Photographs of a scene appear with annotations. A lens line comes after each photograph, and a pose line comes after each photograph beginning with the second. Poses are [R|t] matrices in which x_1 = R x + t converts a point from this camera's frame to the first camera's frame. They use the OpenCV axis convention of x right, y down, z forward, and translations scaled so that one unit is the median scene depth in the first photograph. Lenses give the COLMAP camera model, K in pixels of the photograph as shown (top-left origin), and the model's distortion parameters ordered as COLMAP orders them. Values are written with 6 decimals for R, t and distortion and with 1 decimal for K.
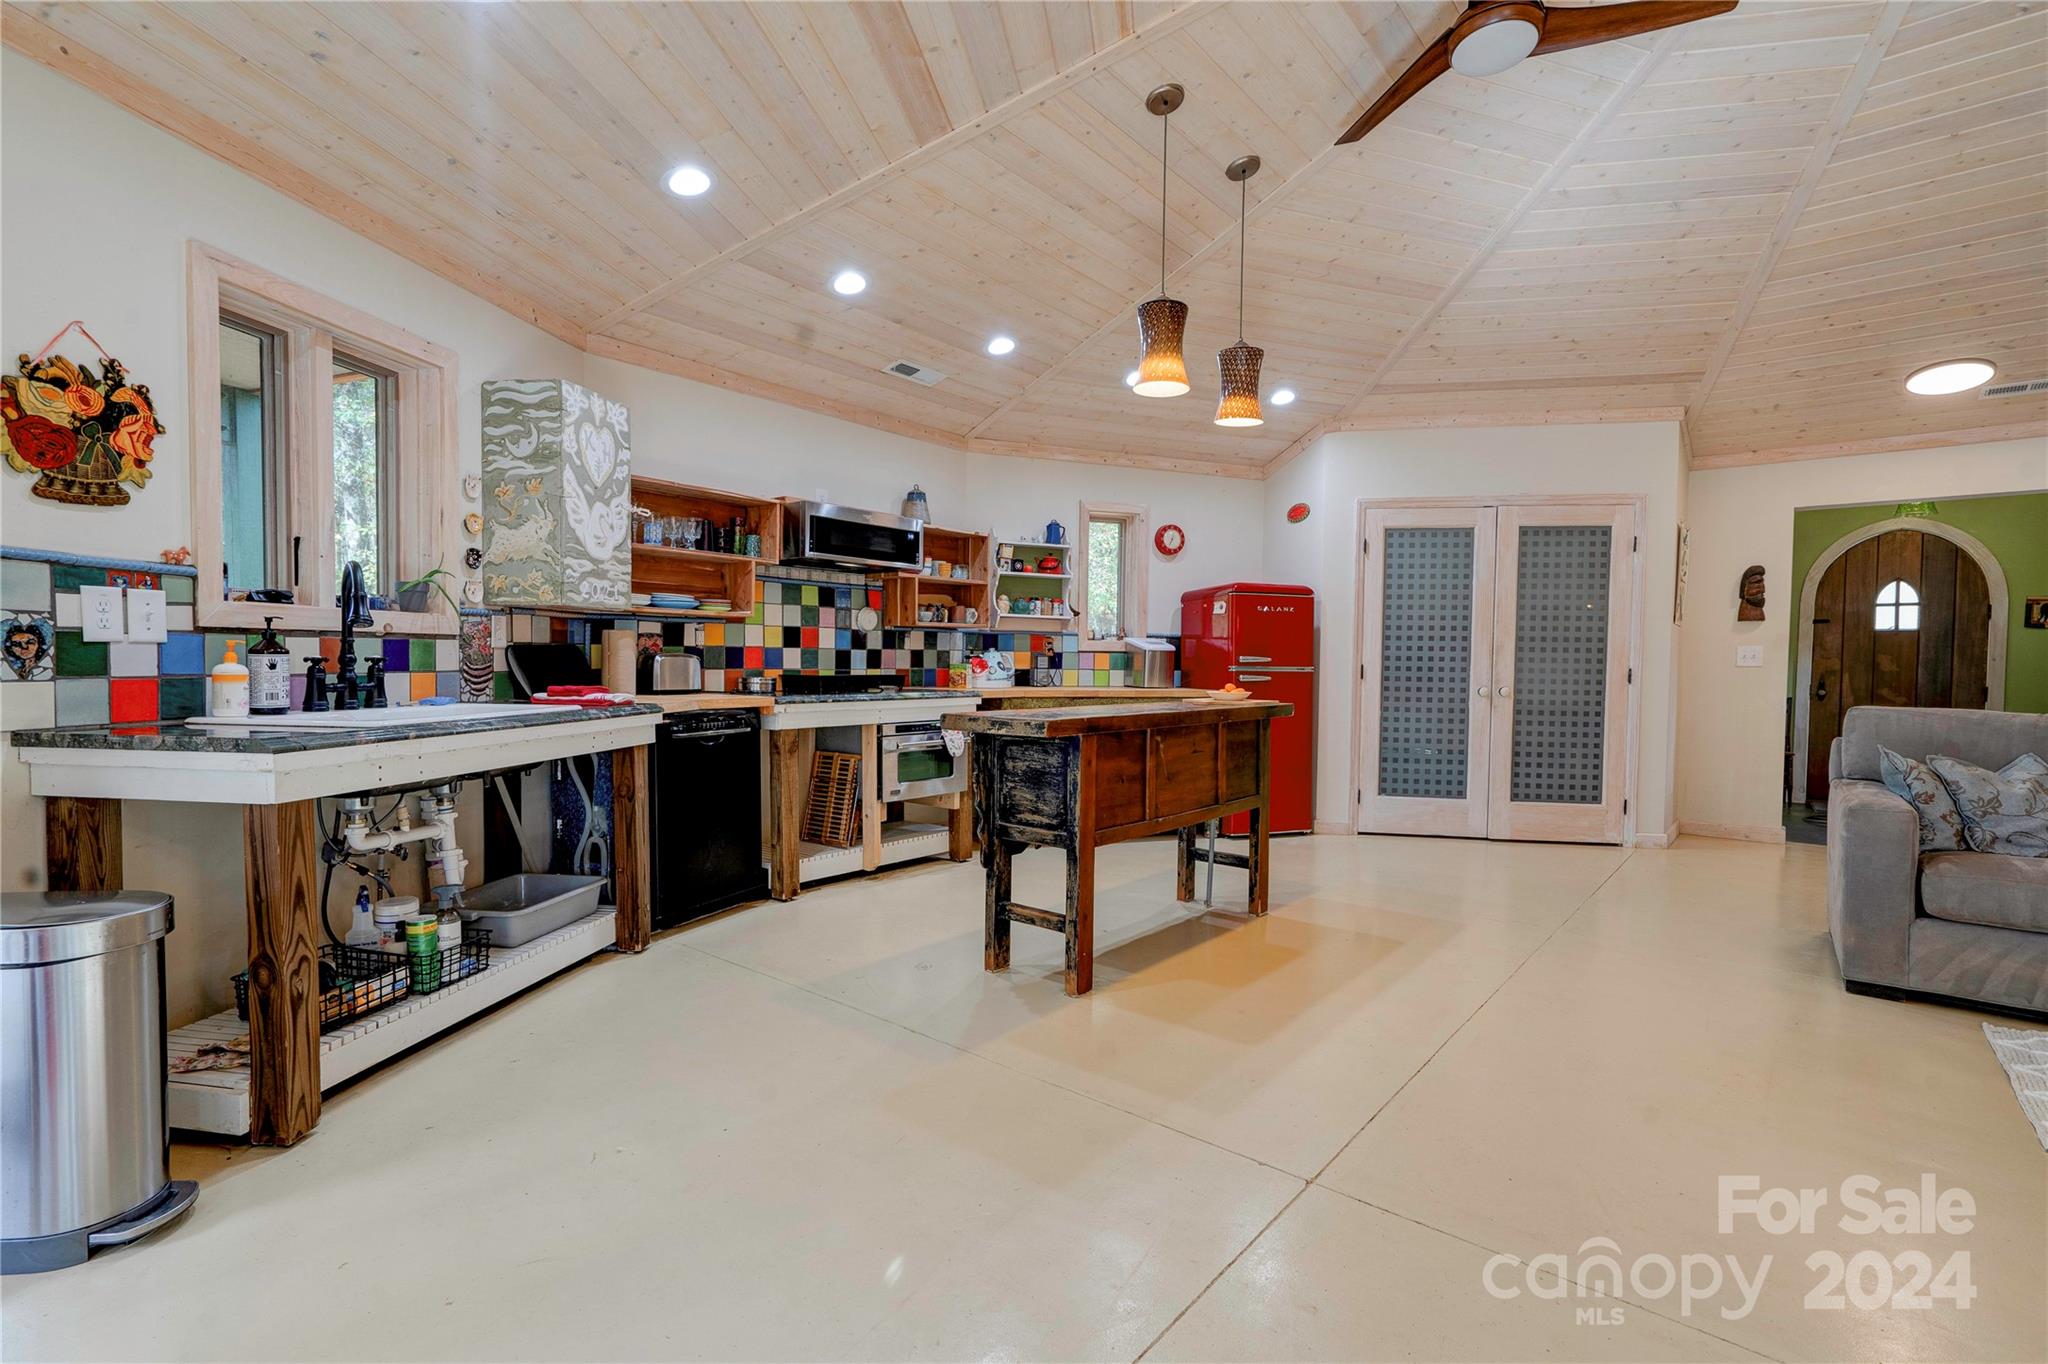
lens RADIAL K [[954.6, 0, 1008.8], [0, 954.6, 687.0], [0, 0, 1]] dist [0.001824, 0.015407]
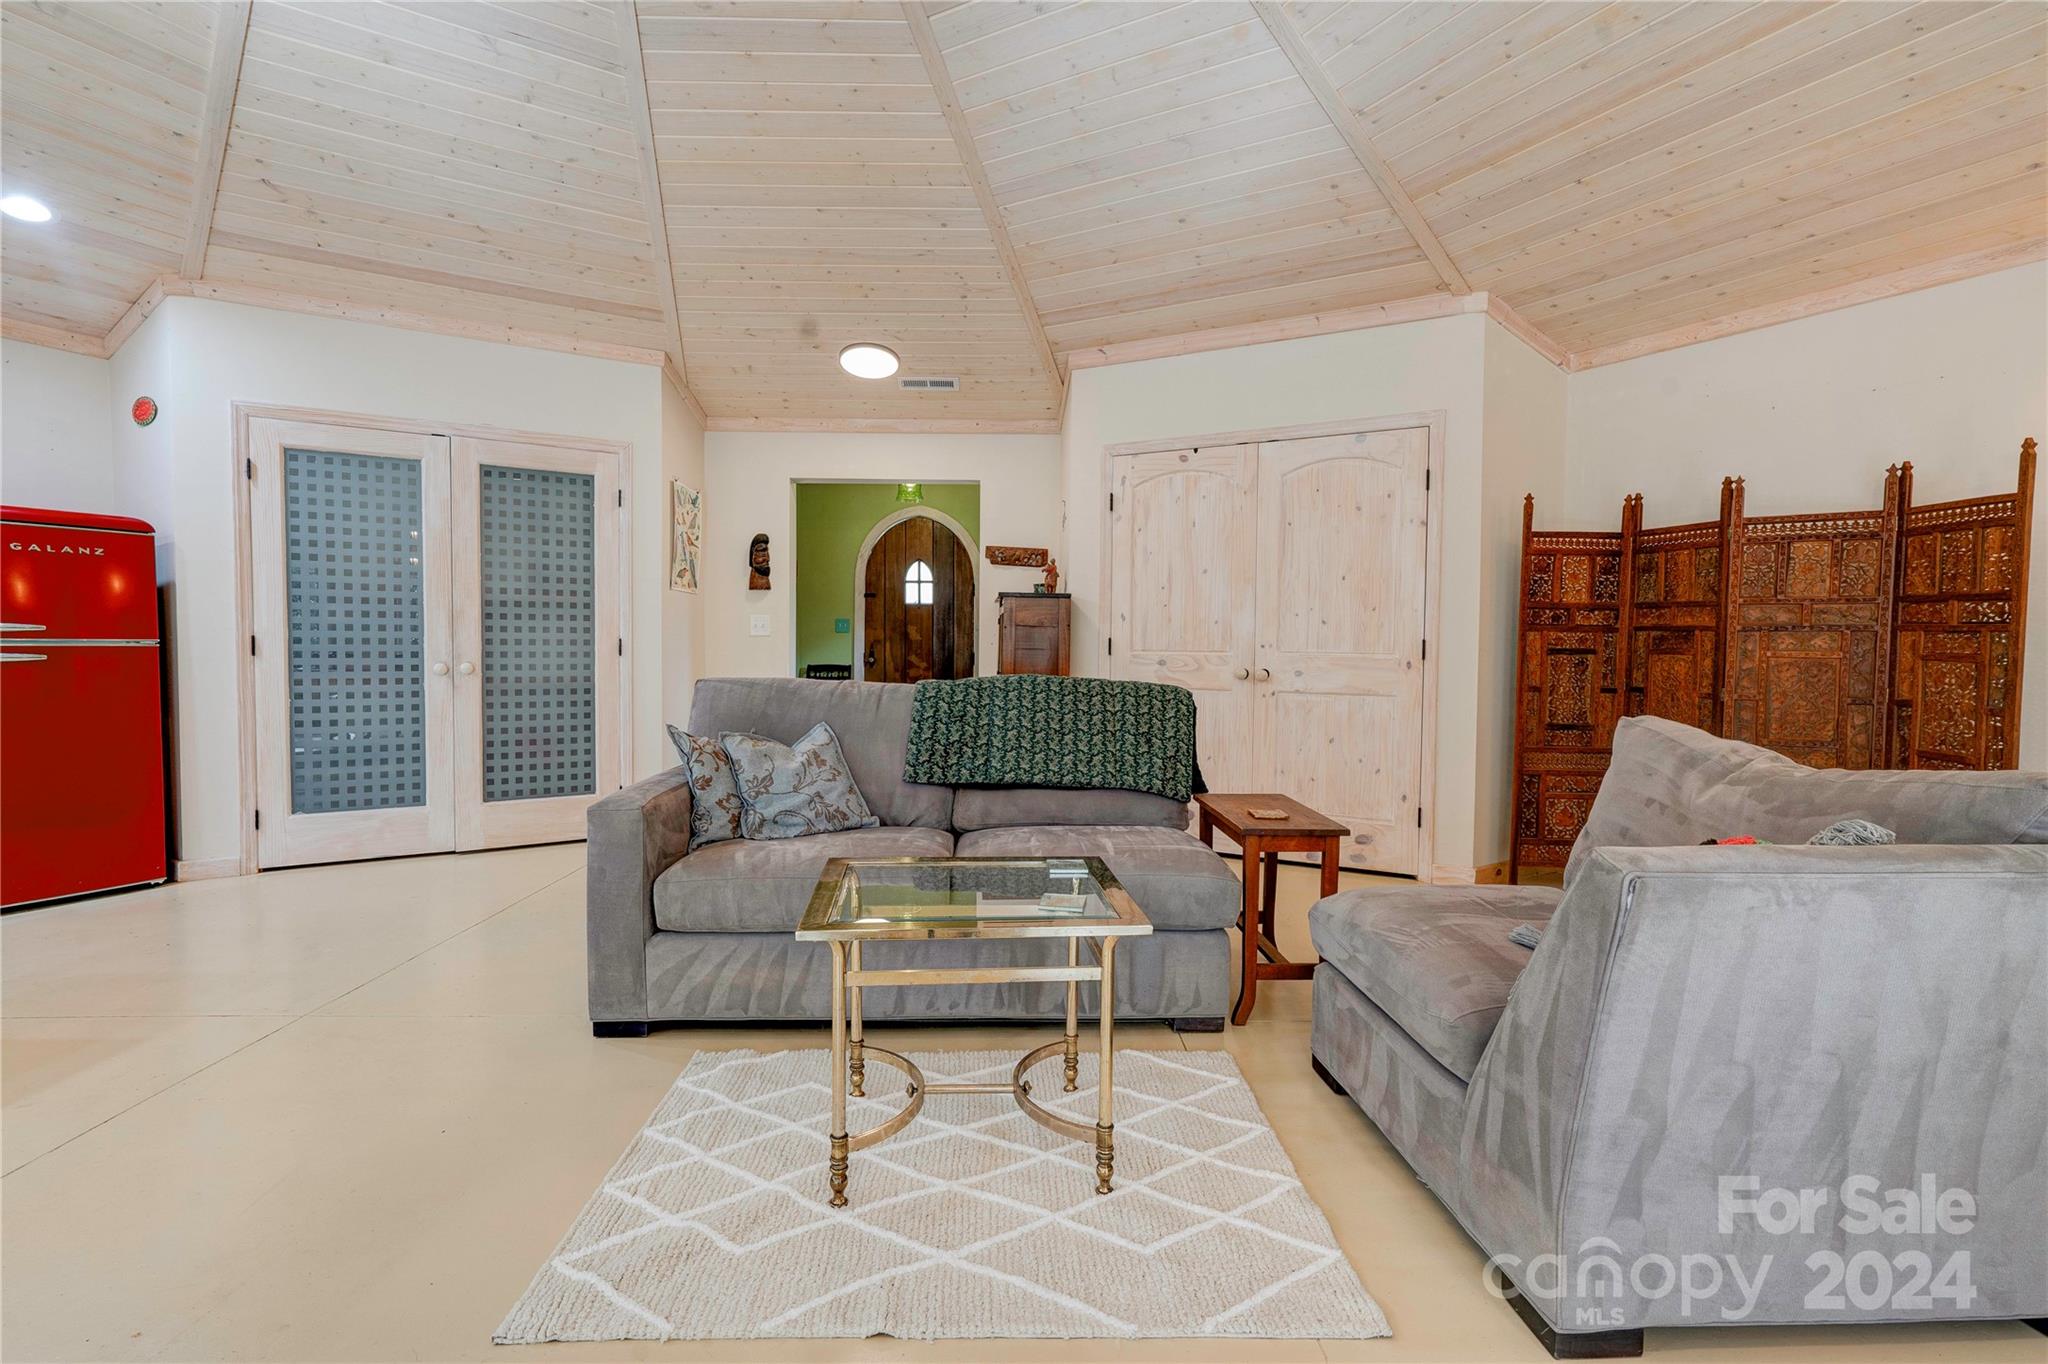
lens RADIAL K [[954.2, 0, 990.1], [0, 954.2, 680.4], [0, 0, 1]] dist [-0.001107, 0.011401]
pose [[0.768197, -0.034837, 0.639265, 0.380538], [0.021735, 0.999362, 0.028342, 0.002034], [-0.639844, -0.007878, 0.768464, 0.110292]]
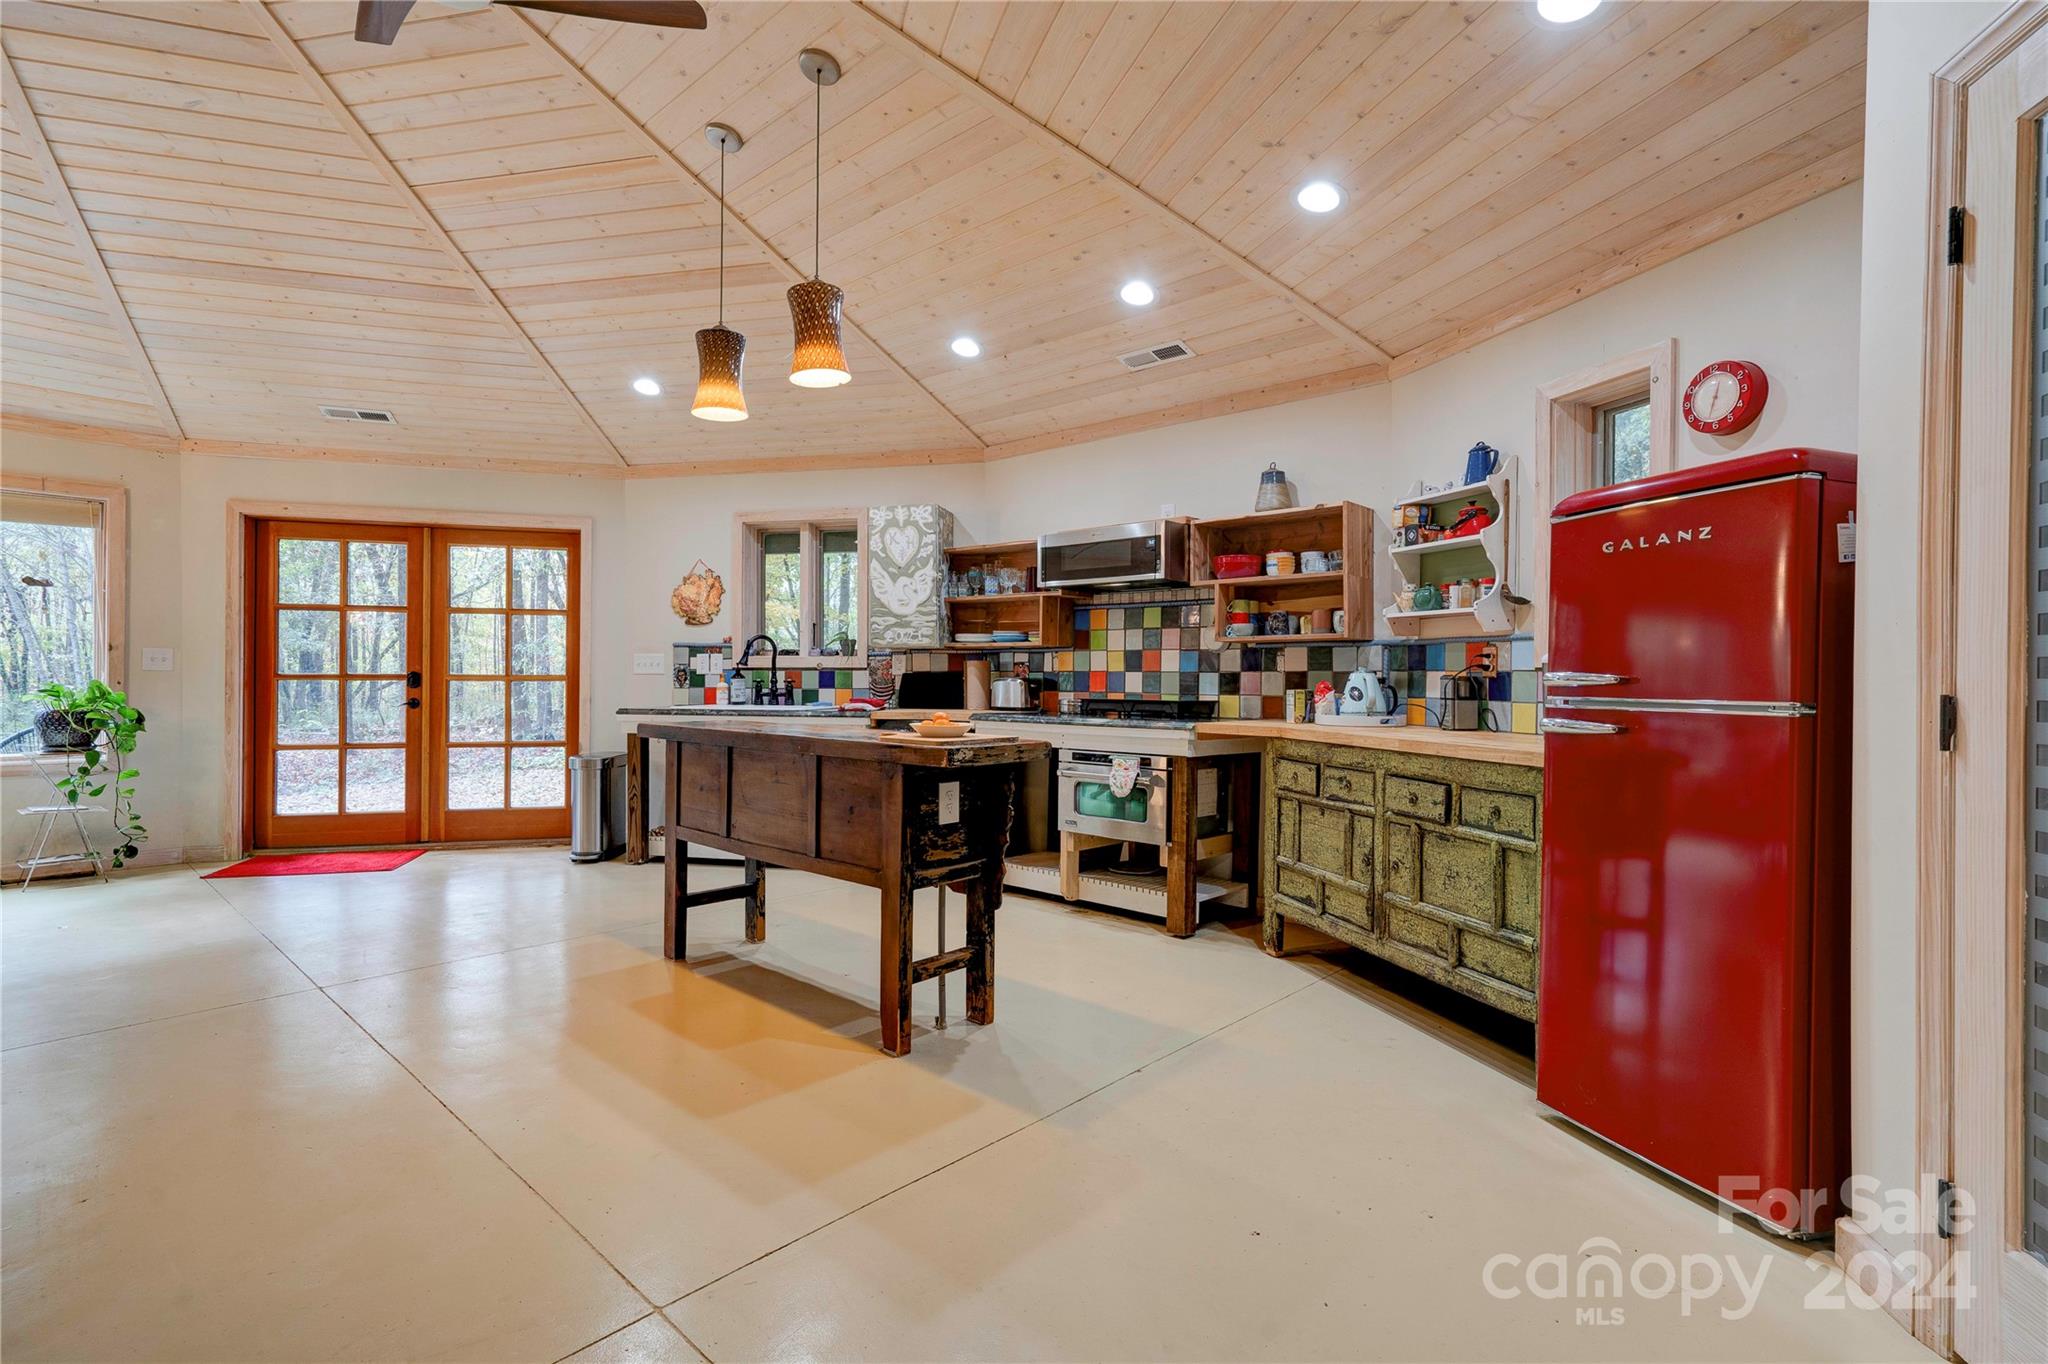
lens RADIAL K [[969.9, 0, 1008.3], [0, 969.9, 678.4], [0, 0, 1]] dist [-0.013282, 0.033749]
pose [[-0.059461, -0.010447, -0.998176, 0.740390], [-0.037246, 0.999272, -0.008240, -0.019313], [0.997536, 0.036688, -0.059807, 0.869291]]
